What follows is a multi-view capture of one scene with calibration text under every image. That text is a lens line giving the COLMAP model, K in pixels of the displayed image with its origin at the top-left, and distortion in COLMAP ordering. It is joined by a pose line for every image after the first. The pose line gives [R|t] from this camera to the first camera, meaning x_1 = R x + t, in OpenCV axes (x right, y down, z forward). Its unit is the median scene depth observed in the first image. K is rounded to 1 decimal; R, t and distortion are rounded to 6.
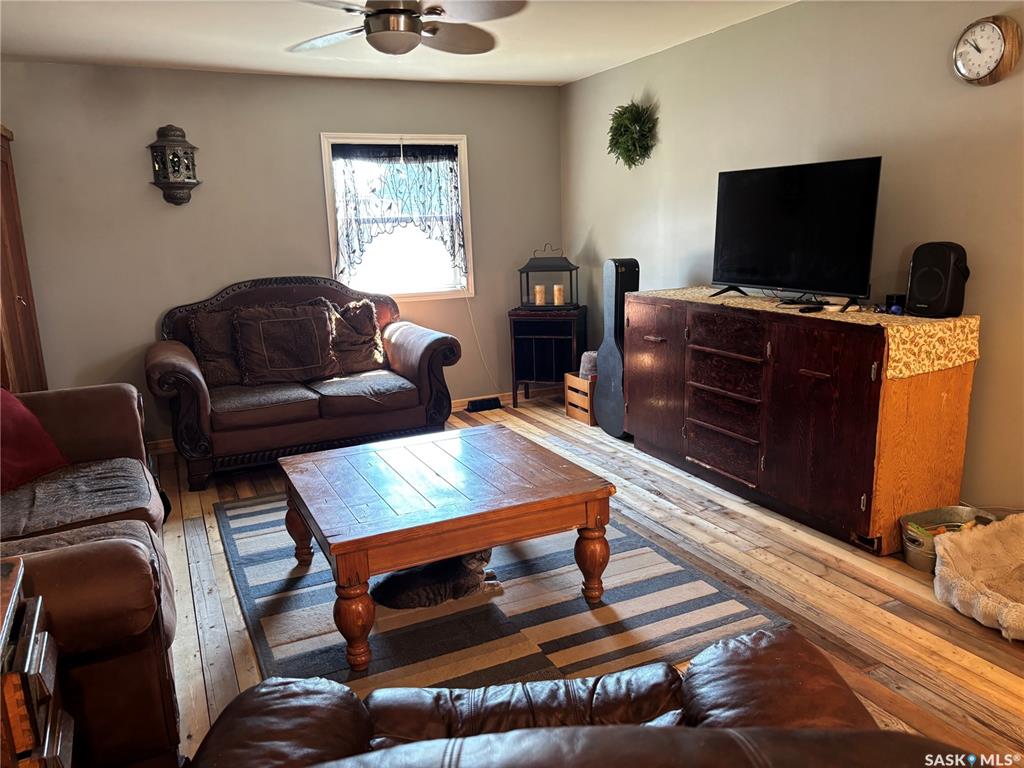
lens RADIAL K [[770.7, 0, 506.6], [0, 770.7, 385.0], [0, 0, 1]] dist [0.044377, -0.051870]
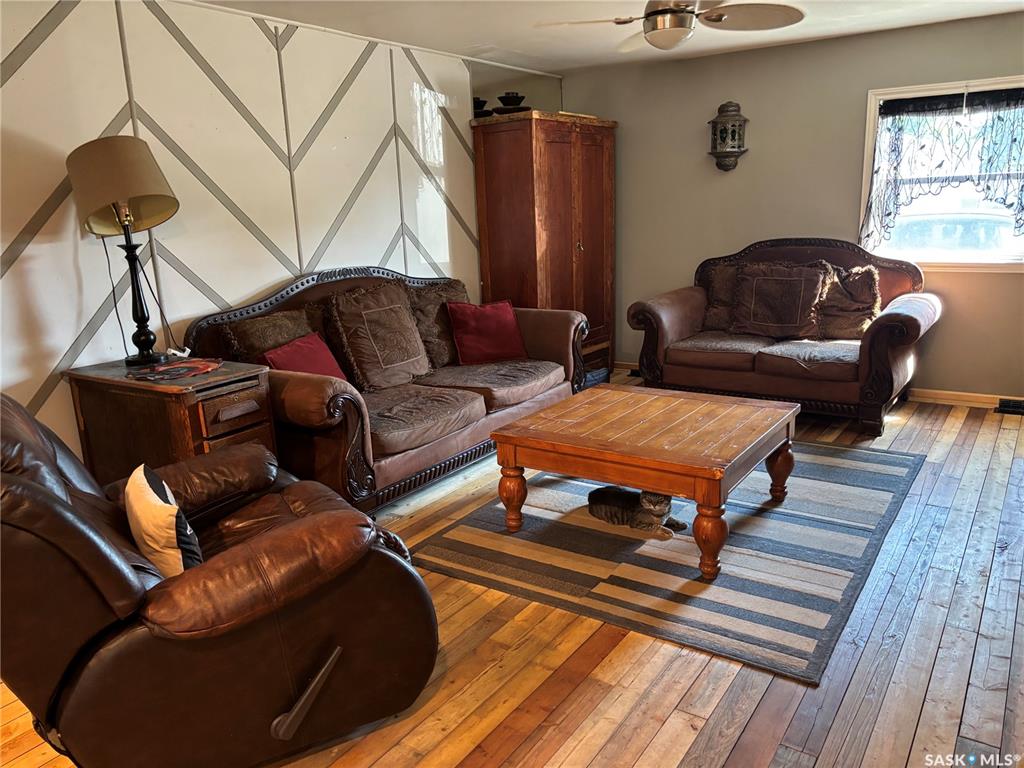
lens RADIAL K [[770.7, 0, 512.0], [0, 770.7, 374.6], [0, 0, 1]] dist [0.044377, -0.051870]
pose [[0.511687, 0.200930, -0.835346, 0.428860], [-0.155645, 0.977860, 0.139870, -0.045400], [0.844956, 0.058447, 0.531633, 0.126438]]
